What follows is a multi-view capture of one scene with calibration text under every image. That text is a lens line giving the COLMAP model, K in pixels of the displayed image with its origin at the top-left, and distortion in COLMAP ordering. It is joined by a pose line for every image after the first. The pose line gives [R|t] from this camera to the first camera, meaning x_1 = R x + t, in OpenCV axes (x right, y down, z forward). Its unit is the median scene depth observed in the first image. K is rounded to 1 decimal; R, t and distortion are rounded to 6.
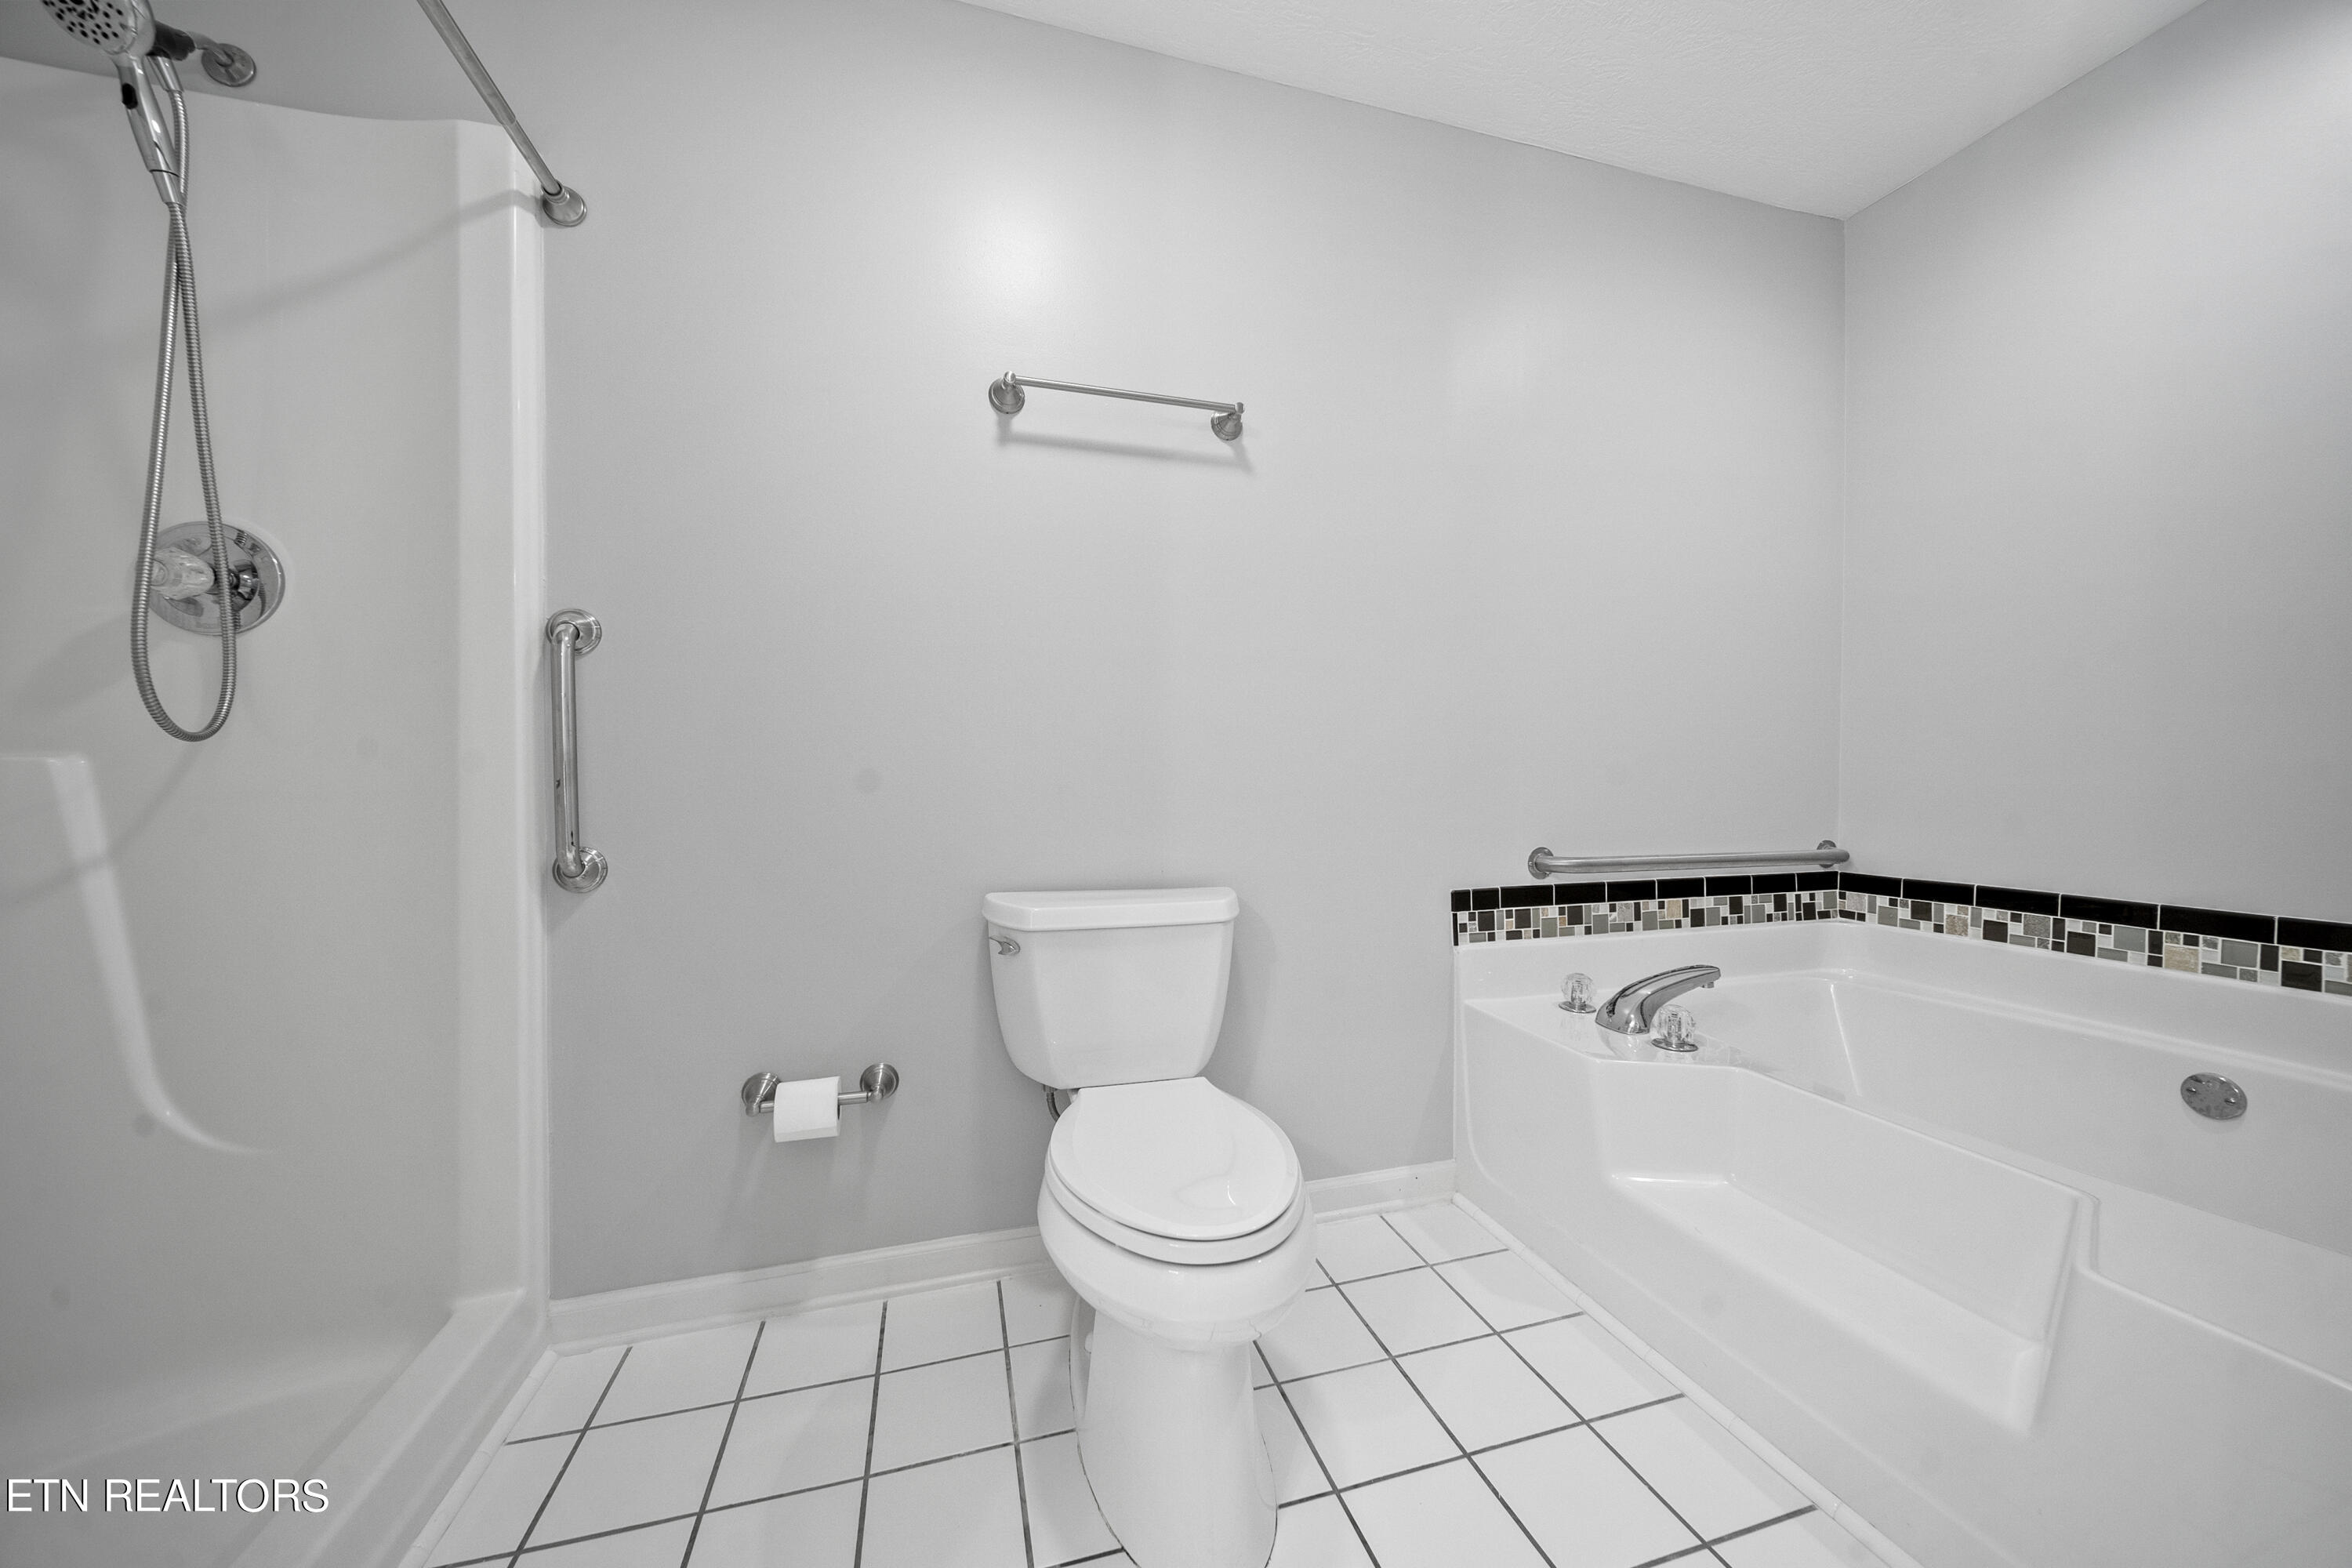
lens RADIAL K [[829.6, 0, 1187.2], [0, 829.6, 780.8], [0, 0, 1]] dist [-0.003587, -0.000310]
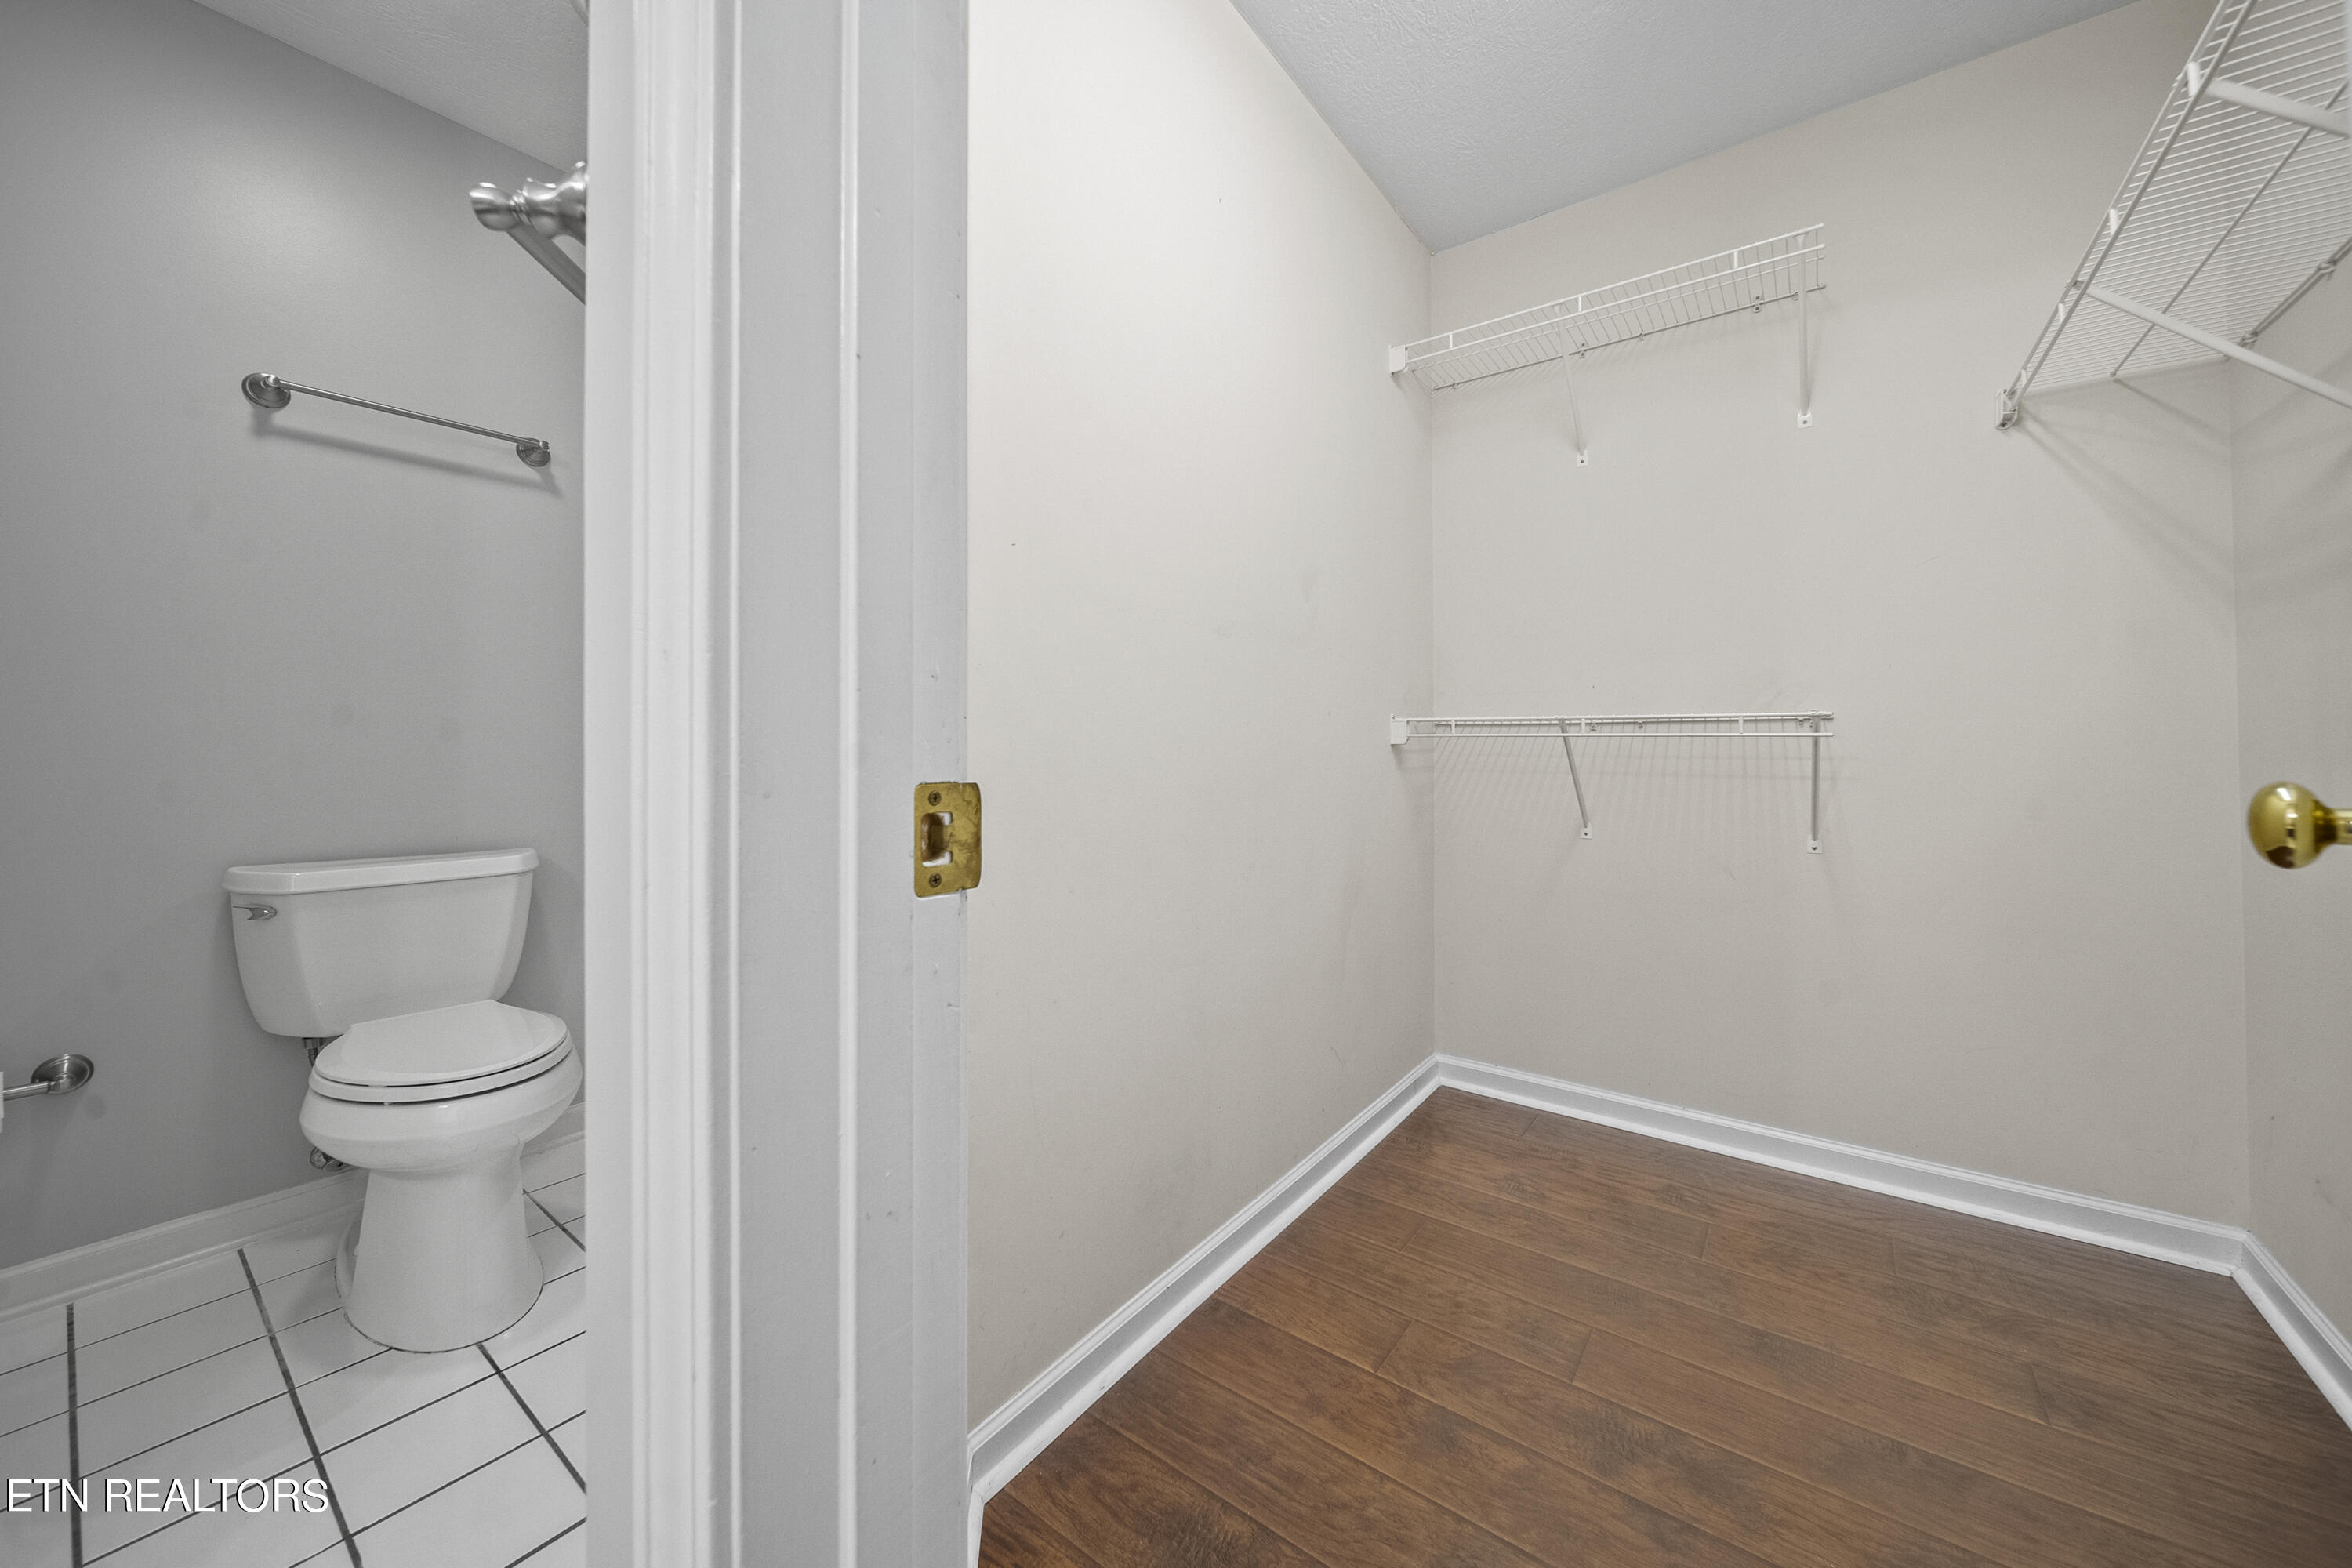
lens RADIAL K [[829.6, 0, 1166.0], [0, 829.6, 732.6], [0, 0, 1]] dist [-0.003587, -0.000310]
pose [[0.806952, 0.006486, 0.590582, 0.089187], [0.011653, 0.999570, -0.026900, 0.010252], [-0.590502, 0.028589, 0.806529, -0.513052]]
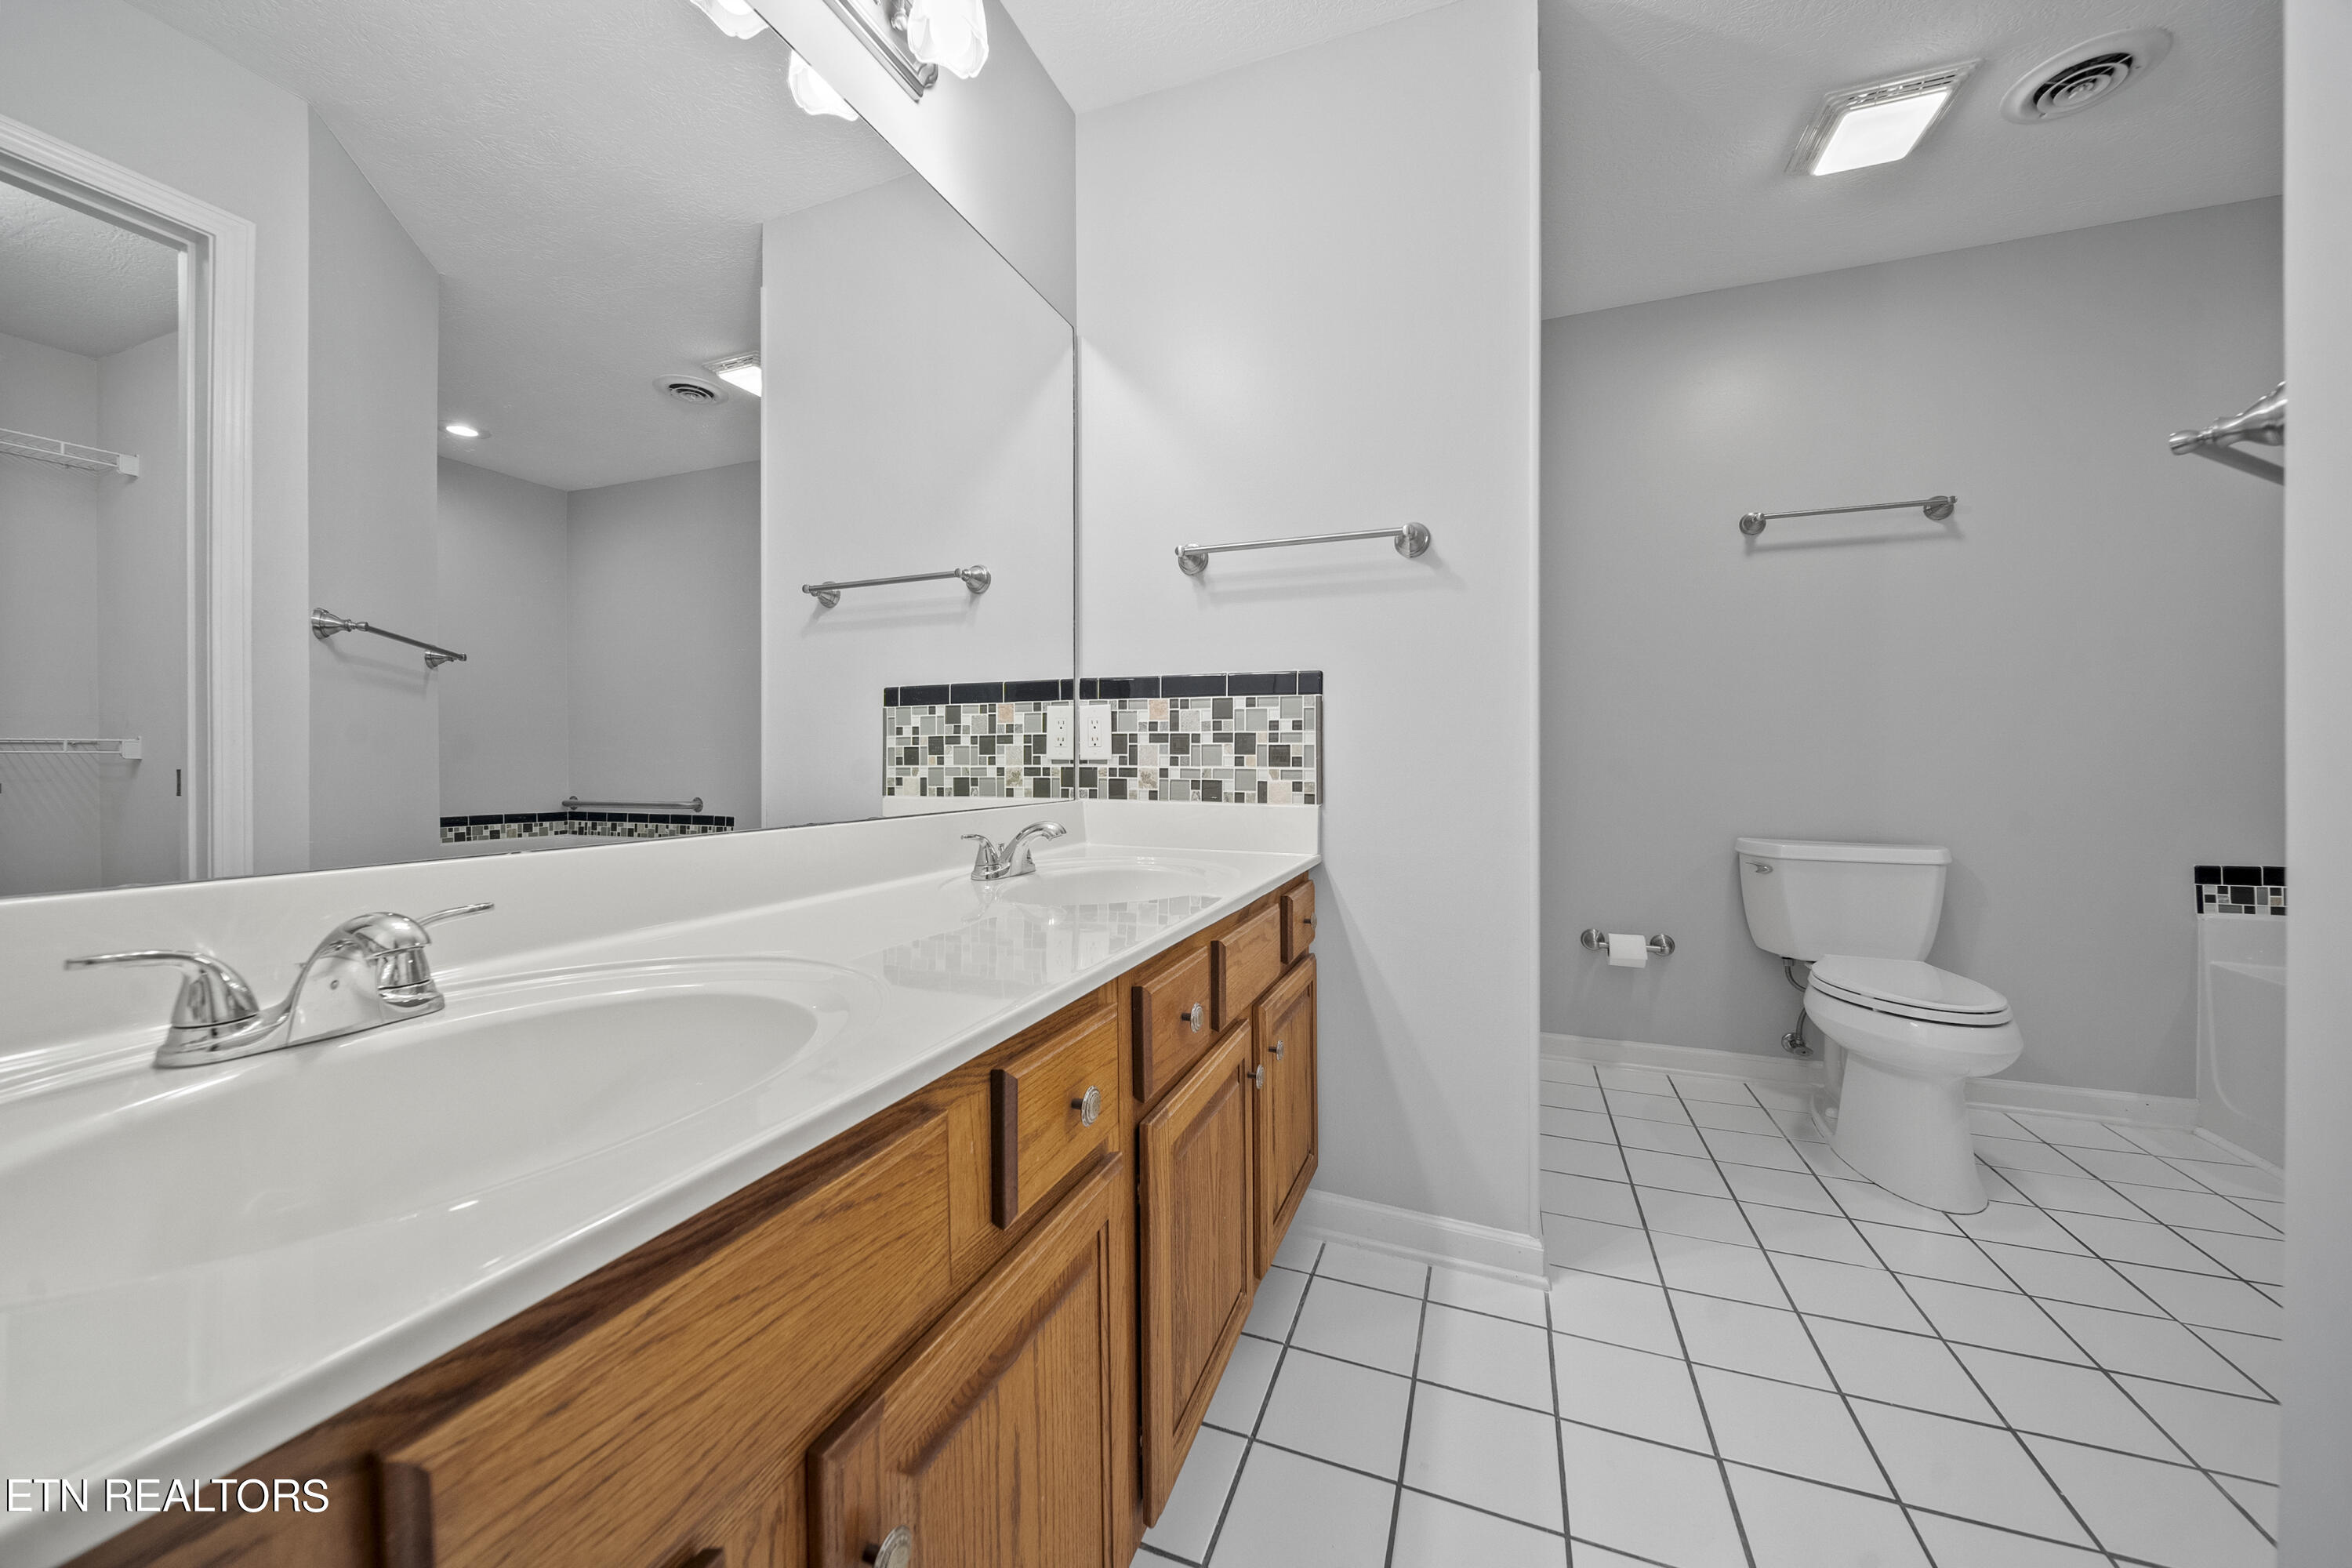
lens RADIAL K [[829.6, 0, 1177.1], [0, 829.6, 769.9], [0, 0, 1]] dist [-0.003587, -0.000310]
pose [[0.790156, 0.005513, -0.612881, -0.117386], [-0.010819, 0.999929, -0.004955, 0.024569], [0.612810, 0.010546, 0.790160, -0.928822]]
